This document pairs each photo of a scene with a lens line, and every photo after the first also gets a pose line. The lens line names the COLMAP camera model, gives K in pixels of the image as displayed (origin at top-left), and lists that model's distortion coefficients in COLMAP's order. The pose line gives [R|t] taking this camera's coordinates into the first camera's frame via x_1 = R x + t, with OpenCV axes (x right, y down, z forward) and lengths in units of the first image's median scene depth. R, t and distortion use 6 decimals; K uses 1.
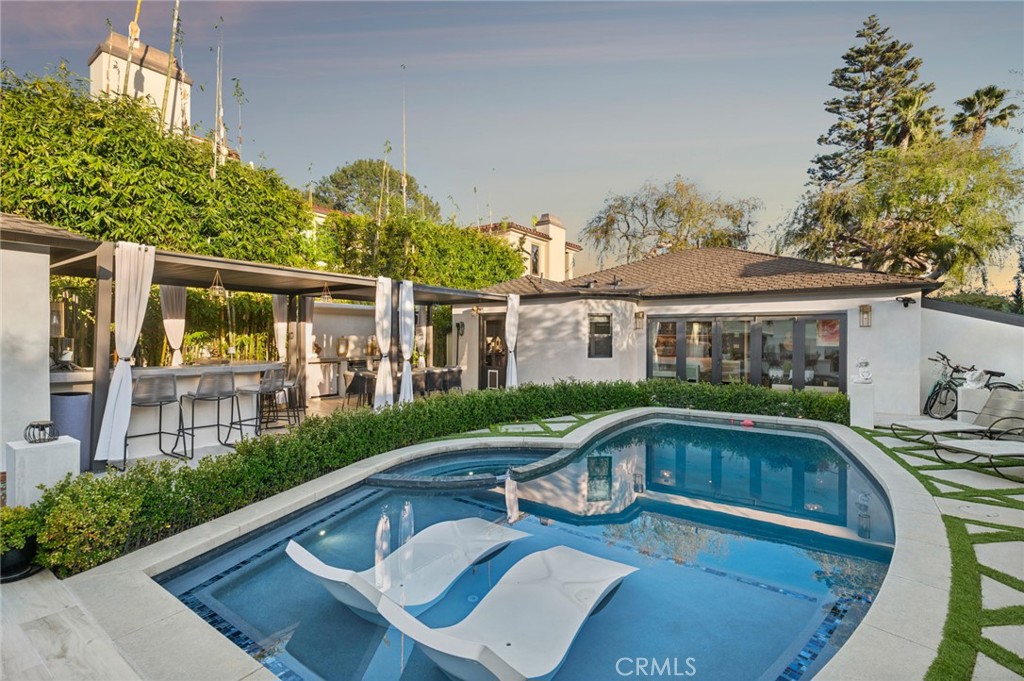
lens RADIAL K [[473.5, 0, 507.0], [0, 473.5, 338.6], [0, 0, 1]] dist [0.001248, 0.001652]
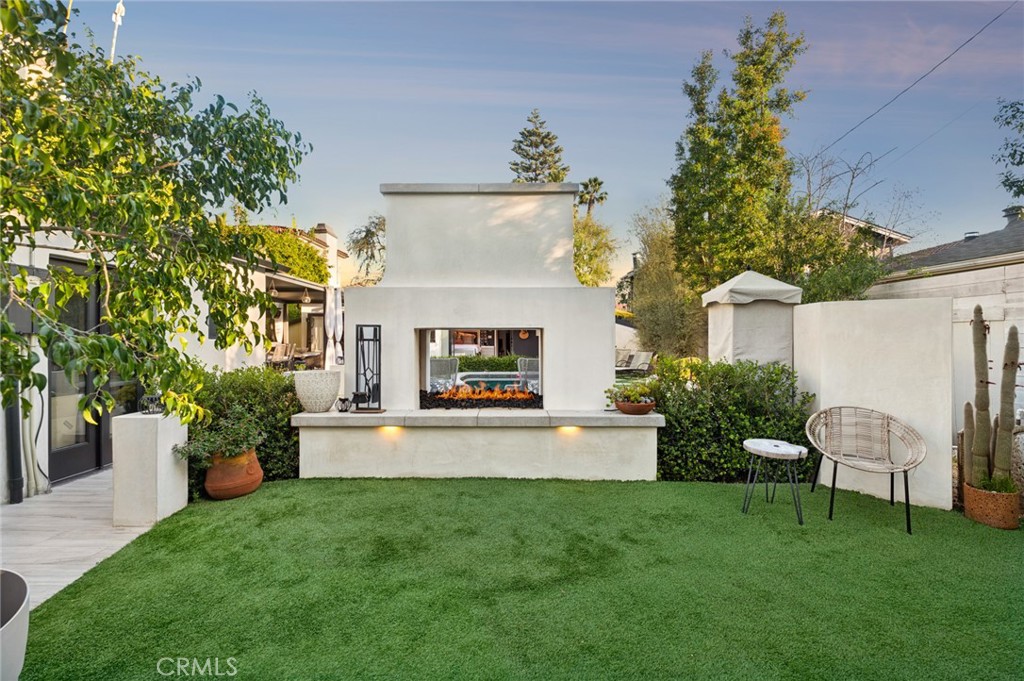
lens RADIAL K [[473.5, 0, 501.3], [0, 473.5, 339.4], [0, 0, 1]] dist [0.001248, 0.001652]
pose [[0.819488, -0.007295, 0.573050, -0.146273], [0.006697, 0.999973, 0.003152, 0.007694], [-0.573057, 0.001255, 0.819515, -0.112019]]
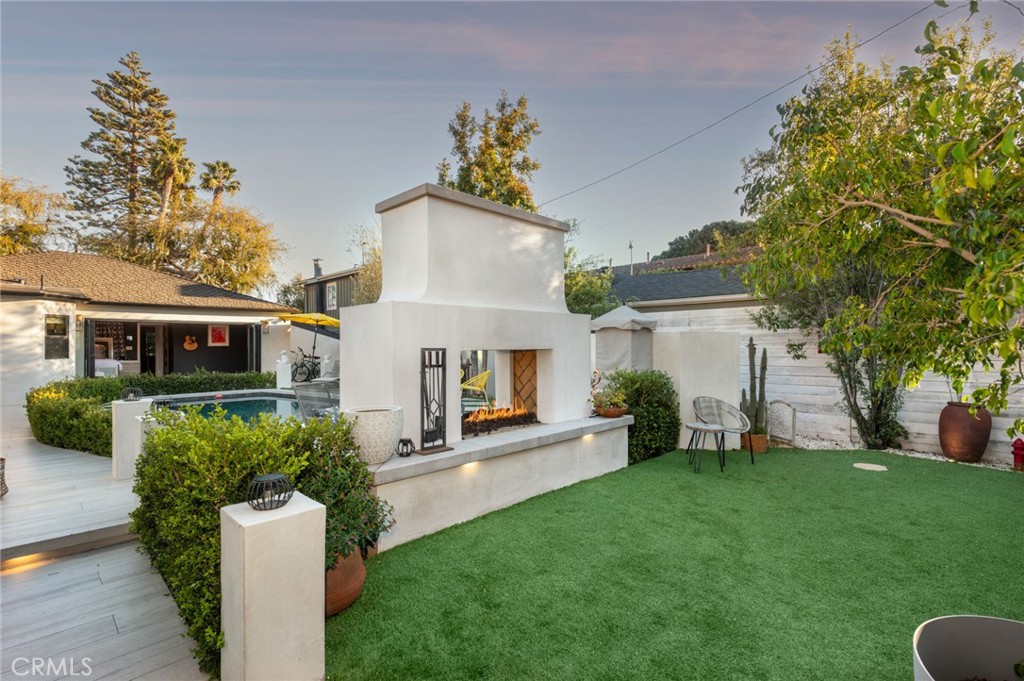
lens RADIAL K [[473.5, 0, 509.7], [0, 473.5, 340.1], [0, 0, 1]] dist [0.001248, 0.001652]
pose [[0.156393, 0.001437, 0.987694, -0.198929], [0.009199, 0.999953, -0.002912, 0.003155], [-0.987652, 0.009541, 0.156372, -0.033353]]
